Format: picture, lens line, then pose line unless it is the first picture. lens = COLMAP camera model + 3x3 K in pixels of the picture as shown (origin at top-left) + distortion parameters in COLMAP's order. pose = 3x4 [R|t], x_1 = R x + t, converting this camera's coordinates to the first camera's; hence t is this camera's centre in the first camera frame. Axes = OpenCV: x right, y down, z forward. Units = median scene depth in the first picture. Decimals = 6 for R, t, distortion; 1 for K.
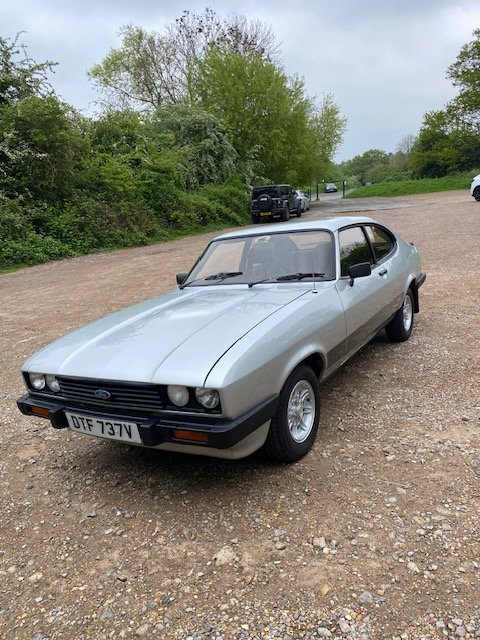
lens RADIAL K [[517.3, 0, 240.0], [0, 517.3, 320.0], [0, 0, 1]] dist [0.005863, -0.010817]
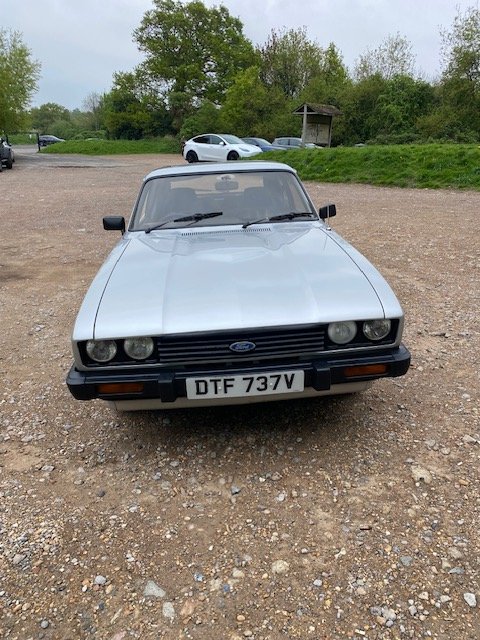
lens RADIAL K [[517.3, 0, 240.0], [0, 517.3, 320.0], [0, 0, 1]] dist [0.005863, -0.010817]
pose [[0.793154, -0.106873, 0.599570, -0.596746], [0.067707, 0.993853, 0.087586, 0.021497], [-0.605246, -0.028874, 0.795515, 0.264587]]
